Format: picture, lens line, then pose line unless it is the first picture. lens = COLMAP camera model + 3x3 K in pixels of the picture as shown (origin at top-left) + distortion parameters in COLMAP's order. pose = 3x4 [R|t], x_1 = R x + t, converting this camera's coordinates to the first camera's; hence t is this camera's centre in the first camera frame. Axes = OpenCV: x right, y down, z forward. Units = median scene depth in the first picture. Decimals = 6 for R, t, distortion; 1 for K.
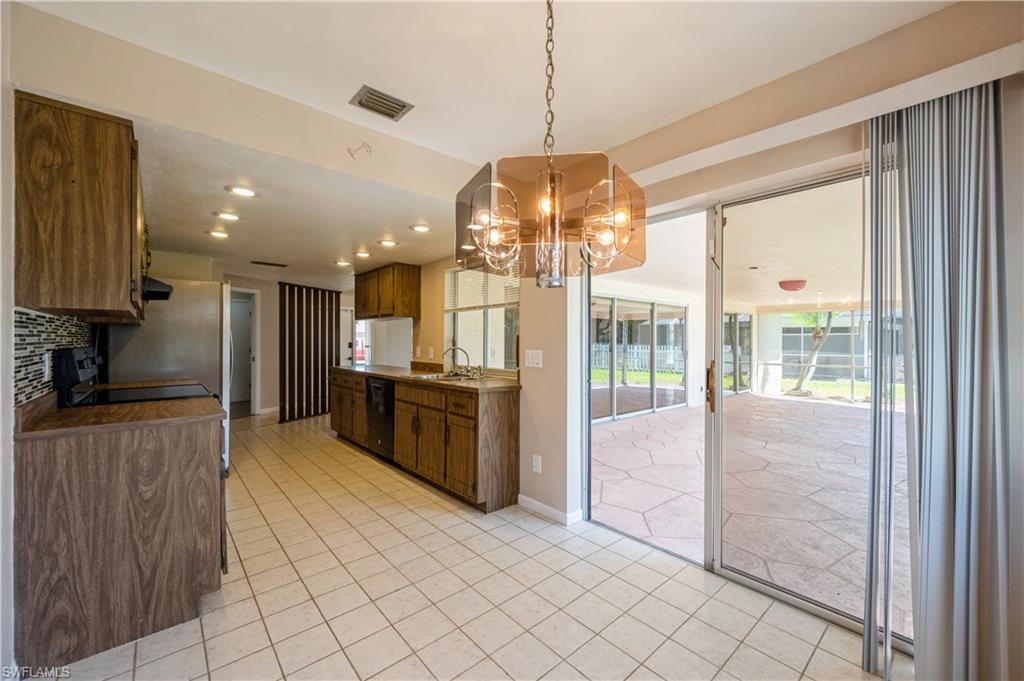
lens RADIAL K [[404.7, 0, 511.2], [0, 404.7, 341.3], [0, 0, 1]] dist [0.003314, 0.000132]
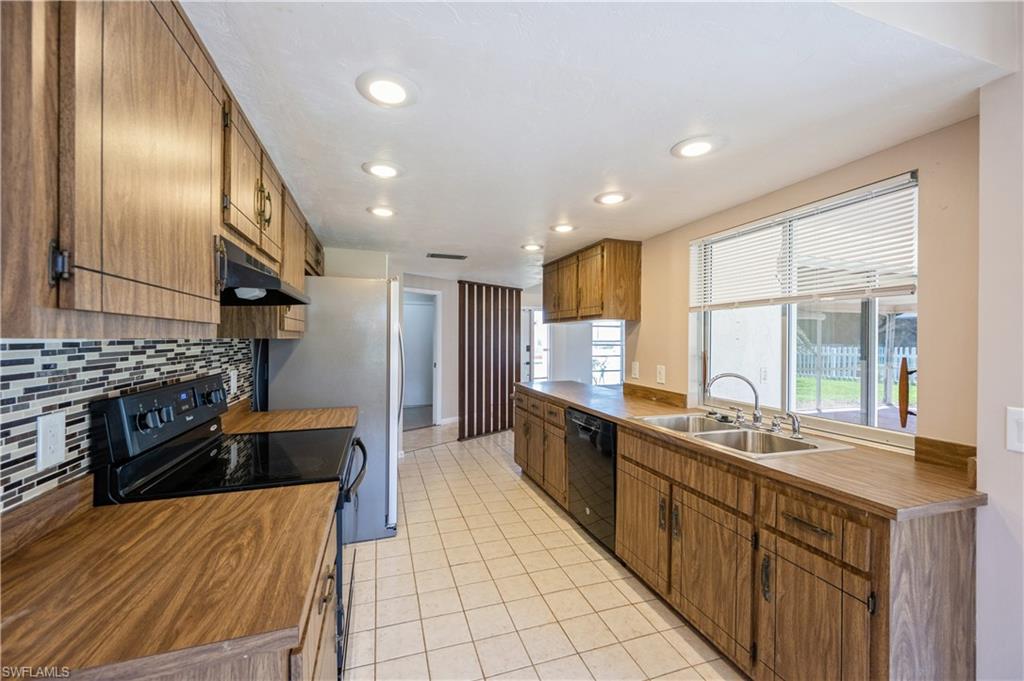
lens RADIAL K [[404.7, 0, 513.9], [0, 404.7, 338.4], [0, 0, 1]] dist [0.003314, 0.000132]
pose [[0.923928, 0.002762, -0.382556, -0.169852], [-0.002707, 0.999996, 0.000681, -0.028679], [0.382556, 0.000406, 0.923932, 0.316706]]
